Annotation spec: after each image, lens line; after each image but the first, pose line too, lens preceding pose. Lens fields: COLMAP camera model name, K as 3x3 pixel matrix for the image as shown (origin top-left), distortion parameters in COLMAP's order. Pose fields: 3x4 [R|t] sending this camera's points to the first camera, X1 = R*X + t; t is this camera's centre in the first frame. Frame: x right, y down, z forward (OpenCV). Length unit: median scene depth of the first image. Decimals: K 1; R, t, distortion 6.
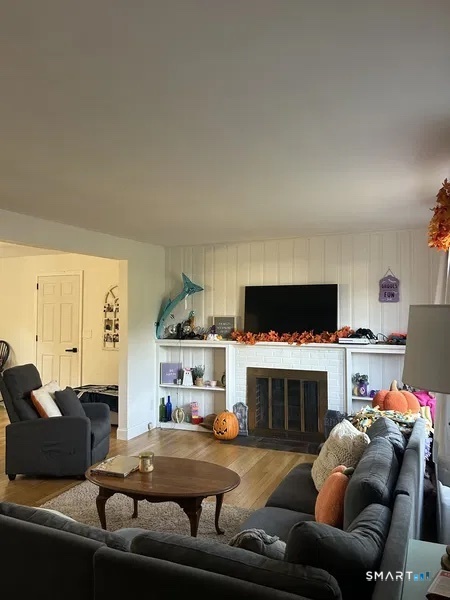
lens RADIAL K [[454.2, 0, 225.4], [0, 454.2, 292.5], [0, 0, 1]] dist [0.035099, -0.022964]
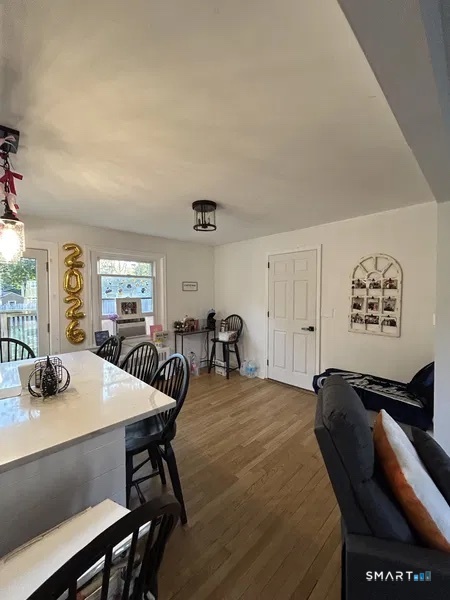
lens RADIAL K [[244.2, 0, 223.1], [0, 244.2, 300.9], [0, 0, 1]] dist [-0.002254, 0.000051]
pose [[0.922349, 0.015453, -0.386050, -0.449355], [0.015438, 0.996928, 0.076789, 0.038360], [0.386050, -0.076786, 0.919276, 0.682740]]
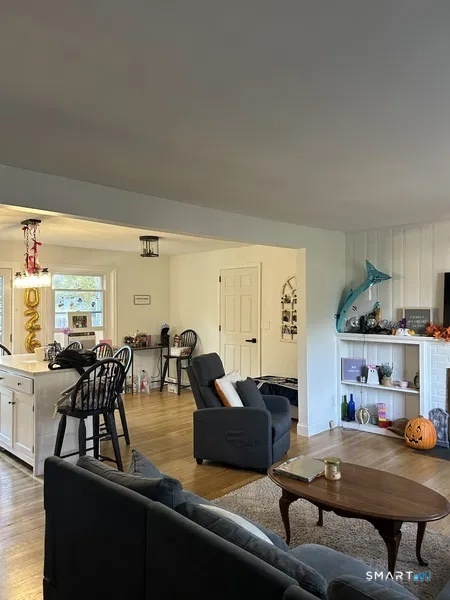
lens RADIAL K [[454.2, 0, 228.6], [0, 454.2, 297.5], [0, 0, 1]] dist [0.035099, -0.022964]
pose [[0.931274, -0.002751, -0.364309, -0.020448], [0.012922, 0.999592, 0.025484, 0.005149], [0.364090, -0.028440, 0.930930, 0.056636]]
